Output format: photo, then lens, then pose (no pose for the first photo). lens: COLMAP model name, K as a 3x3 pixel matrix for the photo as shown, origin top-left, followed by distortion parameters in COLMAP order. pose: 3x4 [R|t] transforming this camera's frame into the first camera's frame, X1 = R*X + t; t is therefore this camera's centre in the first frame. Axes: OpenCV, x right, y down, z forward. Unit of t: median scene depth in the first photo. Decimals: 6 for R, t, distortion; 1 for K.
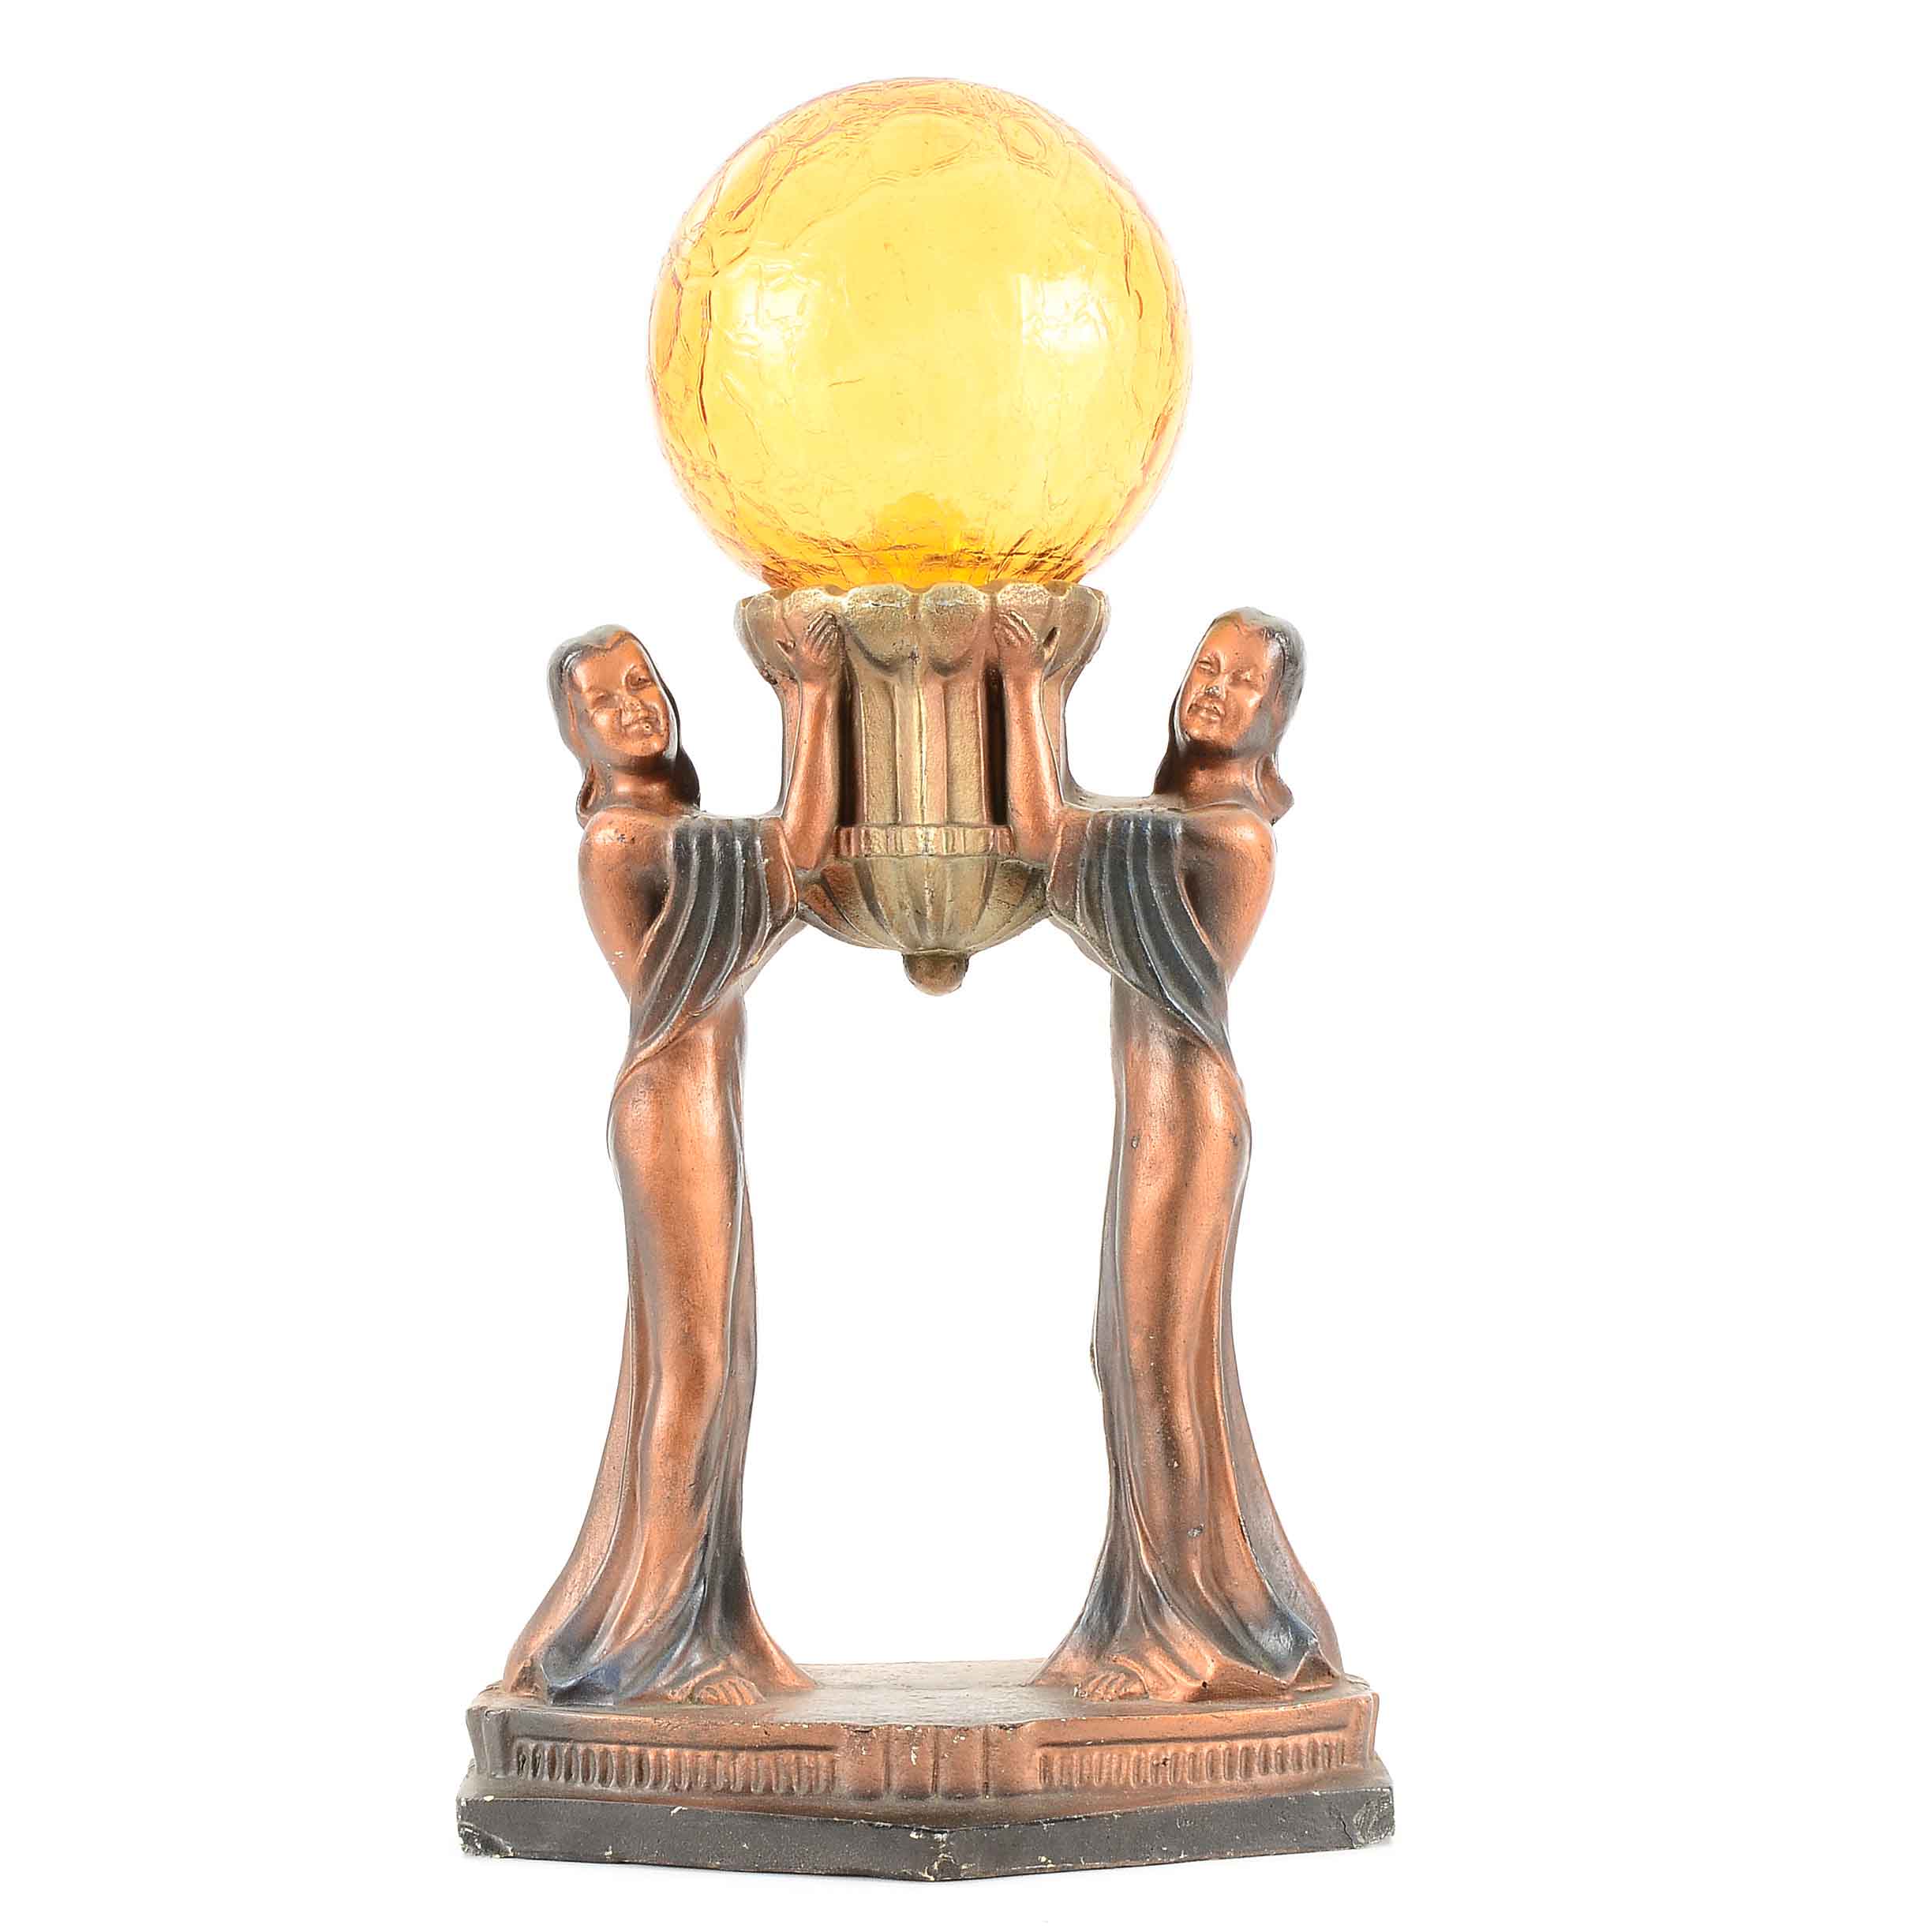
lens RADIAL K [[4440.9, 0, 966.0], [0, 4440.9, 966.0], [0, 0, 1]] dist [-0.047217, 0.300949]
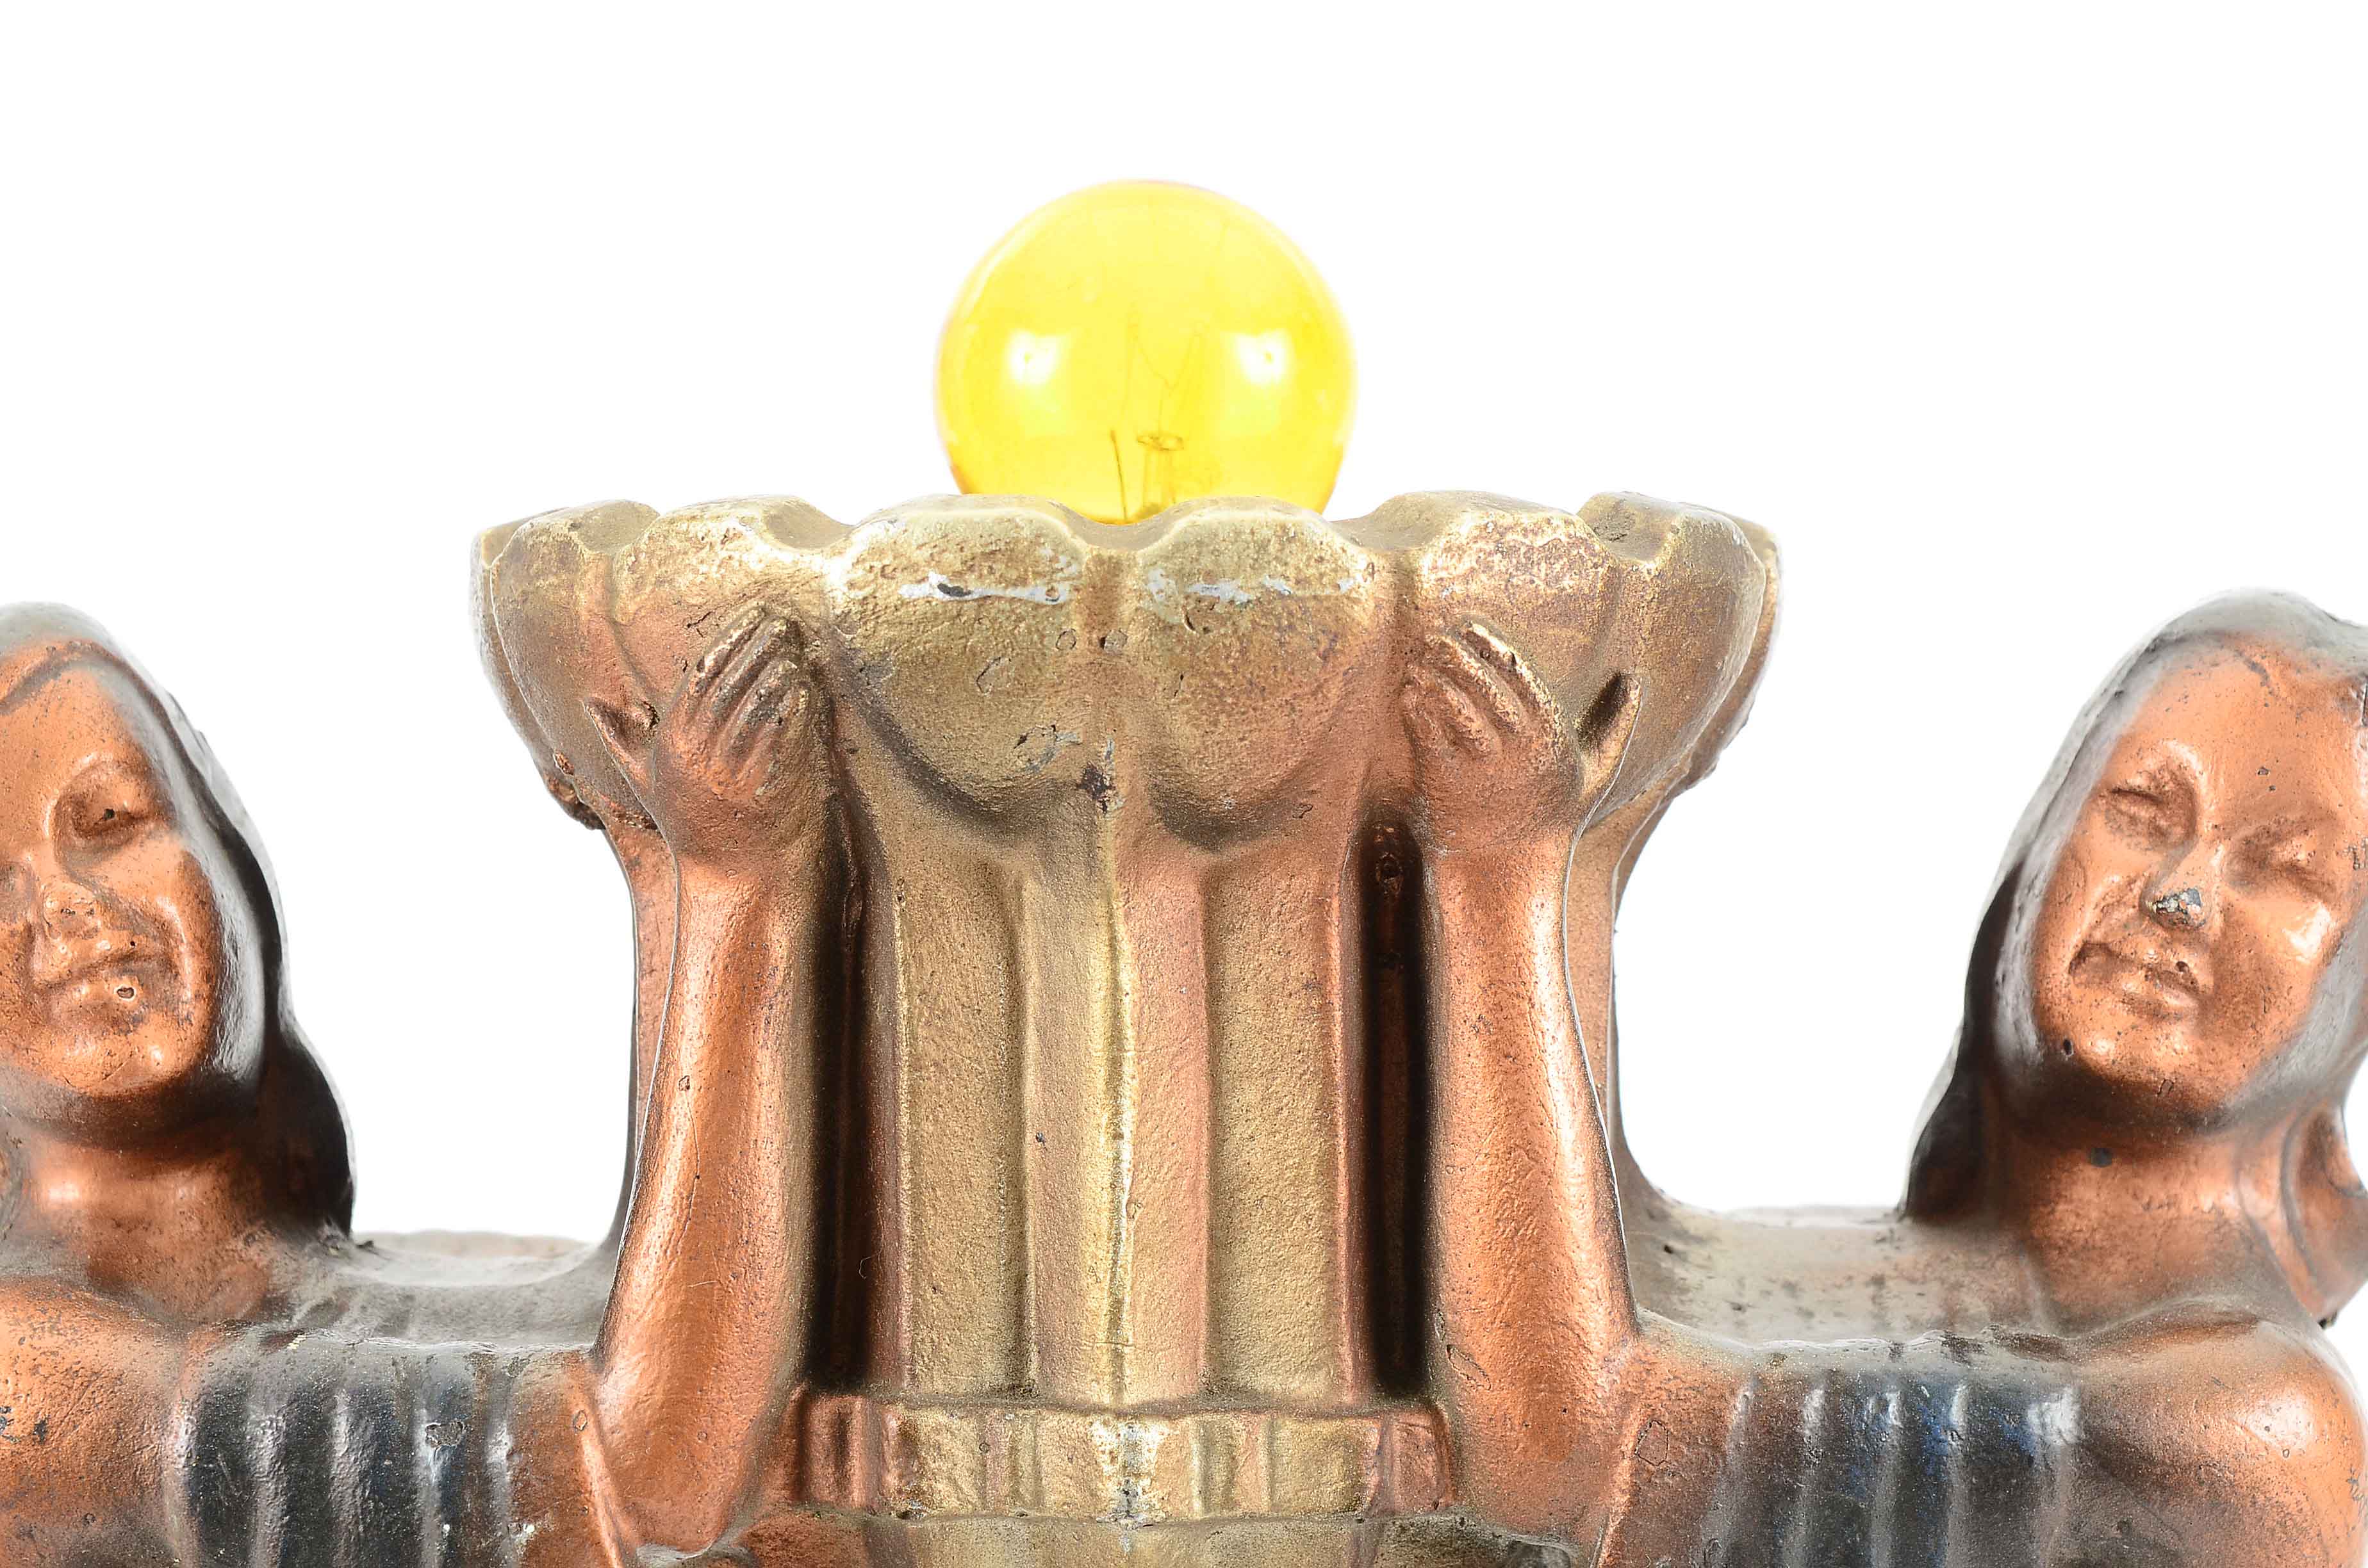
lens RADIAL K [[4852.3, 0, 1184.0], [0, 4852.3, 784.0], [0, 0, 1]] dist [0.054178, 0.134351]
pose [[0.999740, 0.019208, 0.012302, -0.010011], [-0.019363, 0.999734, 0.012544, -0.072846], [-0.012057, -0.012779, 0.999846, 0.705900]]
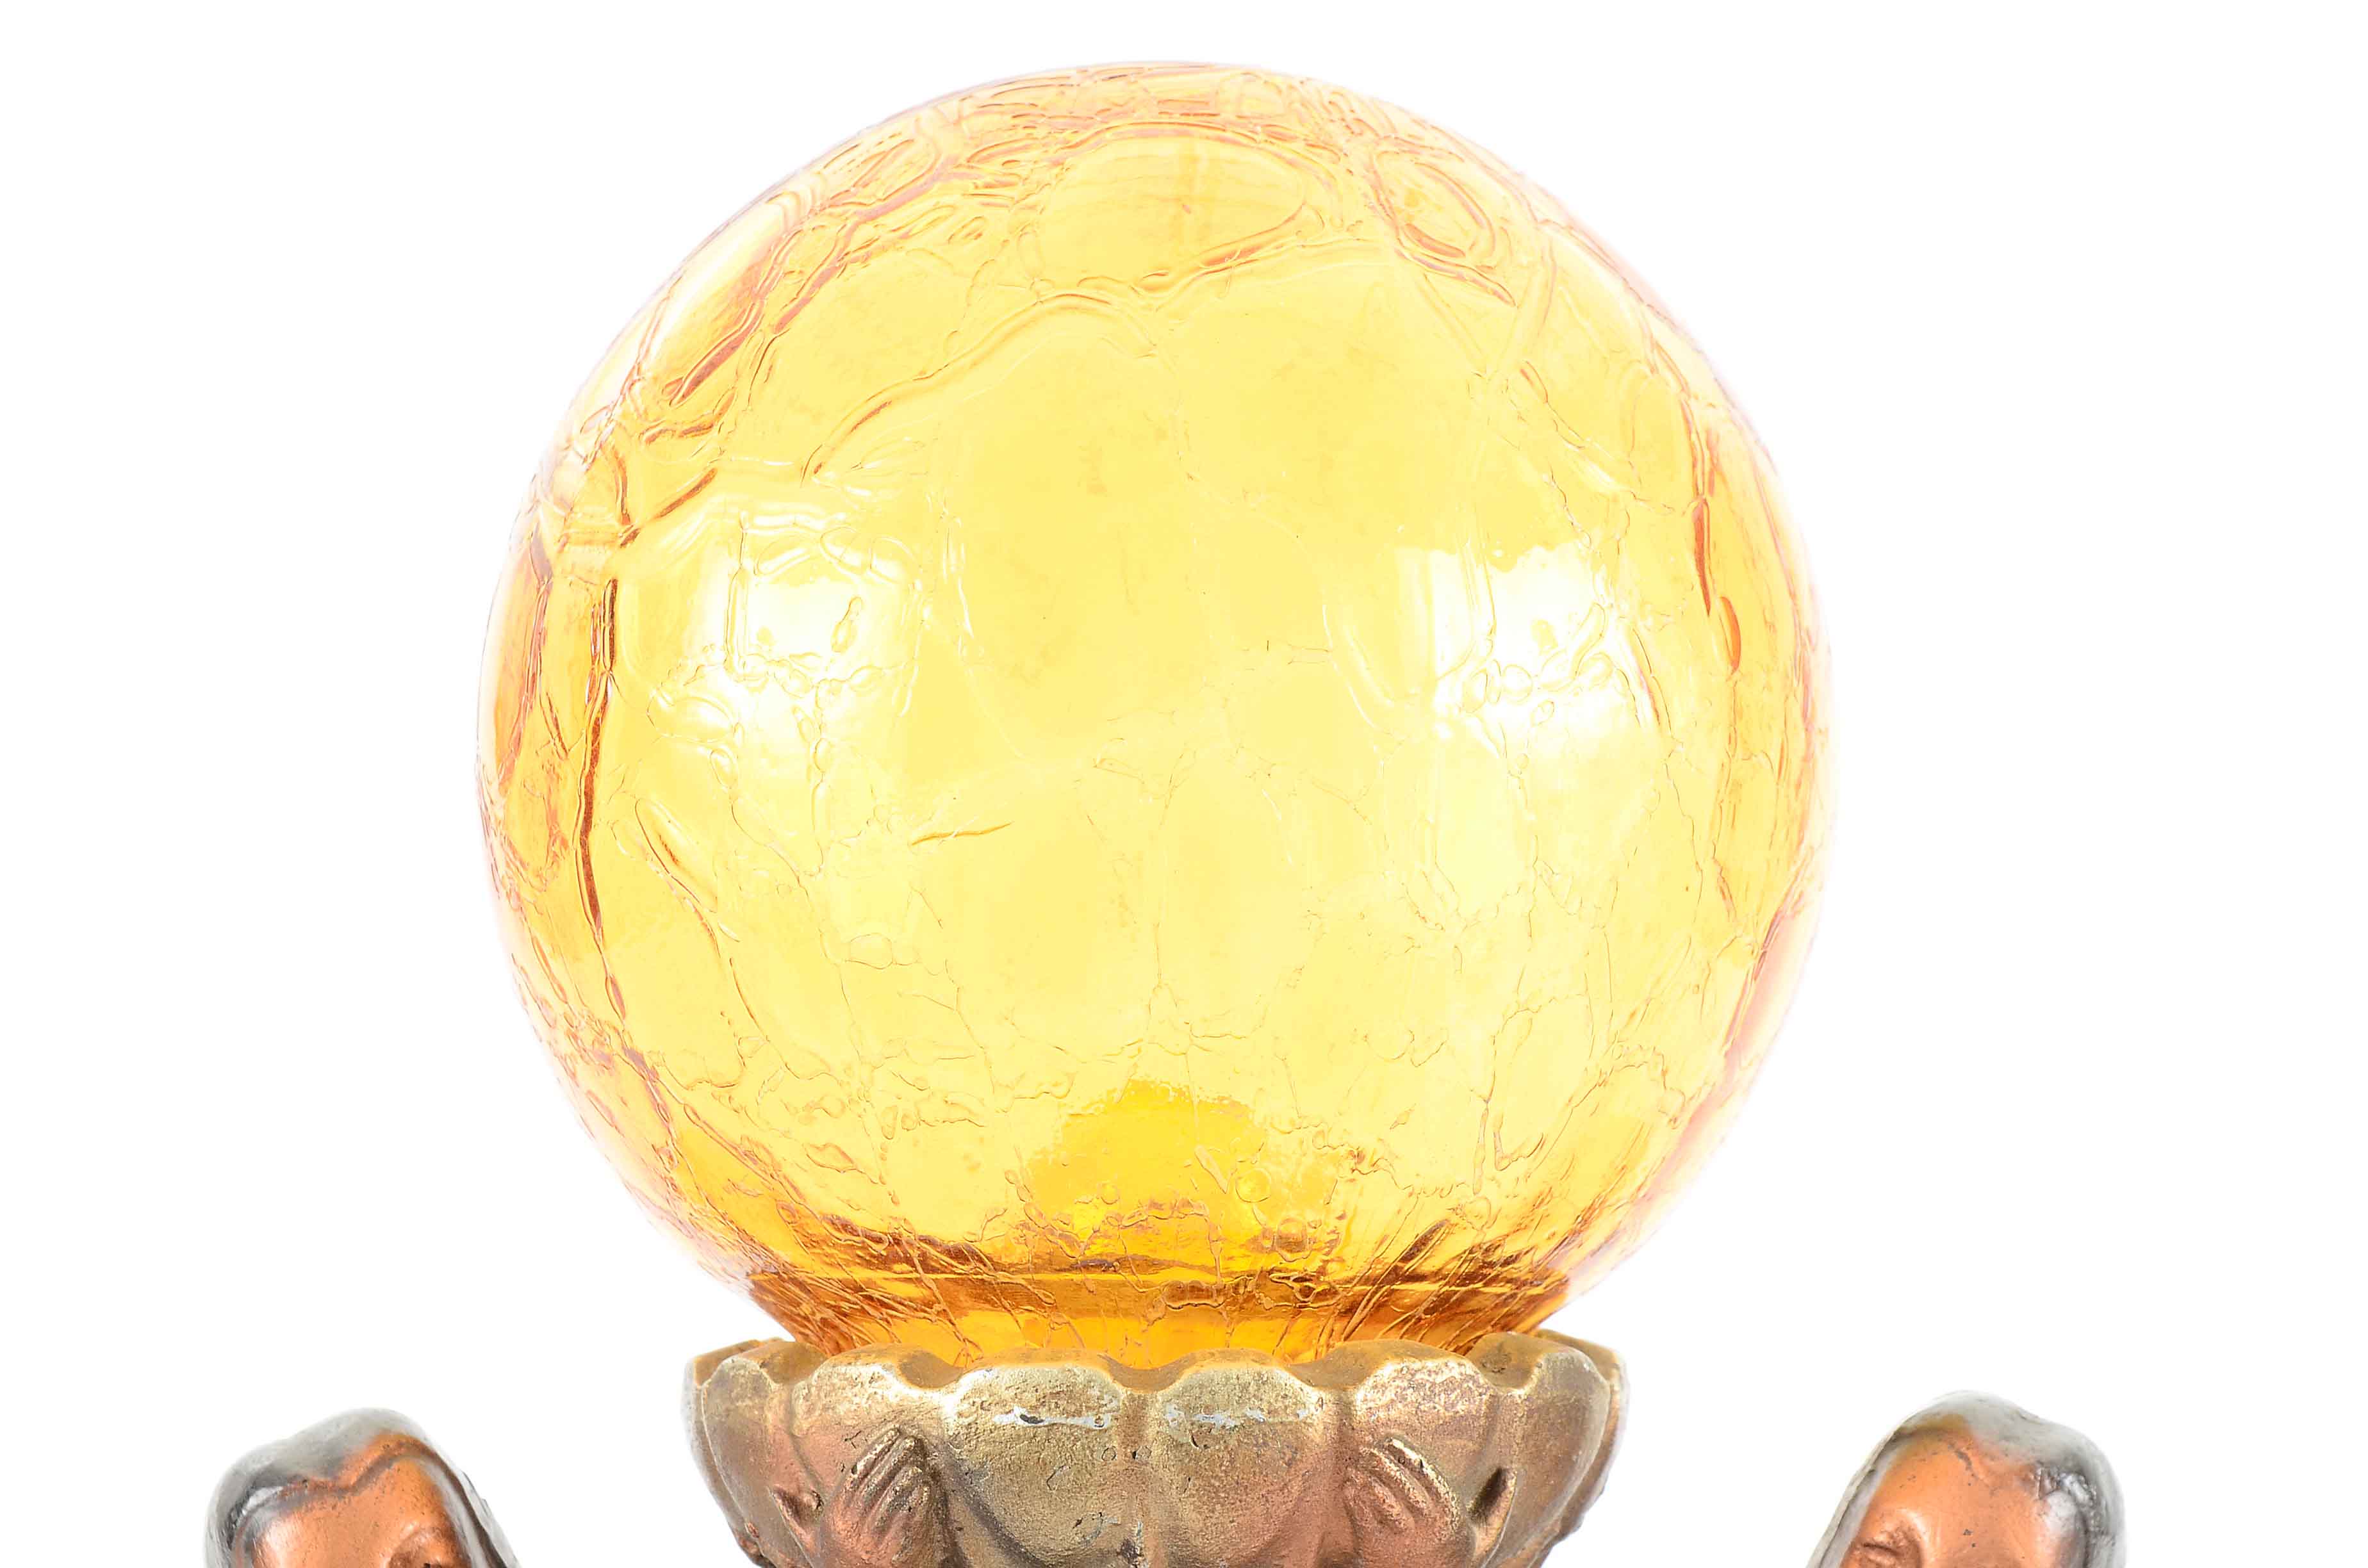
lens RADIAL K [[4852.3, 0, 1184.0], [0, 4852.3, 784.0], [0, 0, 1]] dist [0.054178, 0.134351]
pose [[0.999872, 0.015233, -0.004794, -0.006185], [-0.015655, 0.994262, -0.105824, -0.090271], [0.003154, 0.105886, 0.994373, 0.578317]]
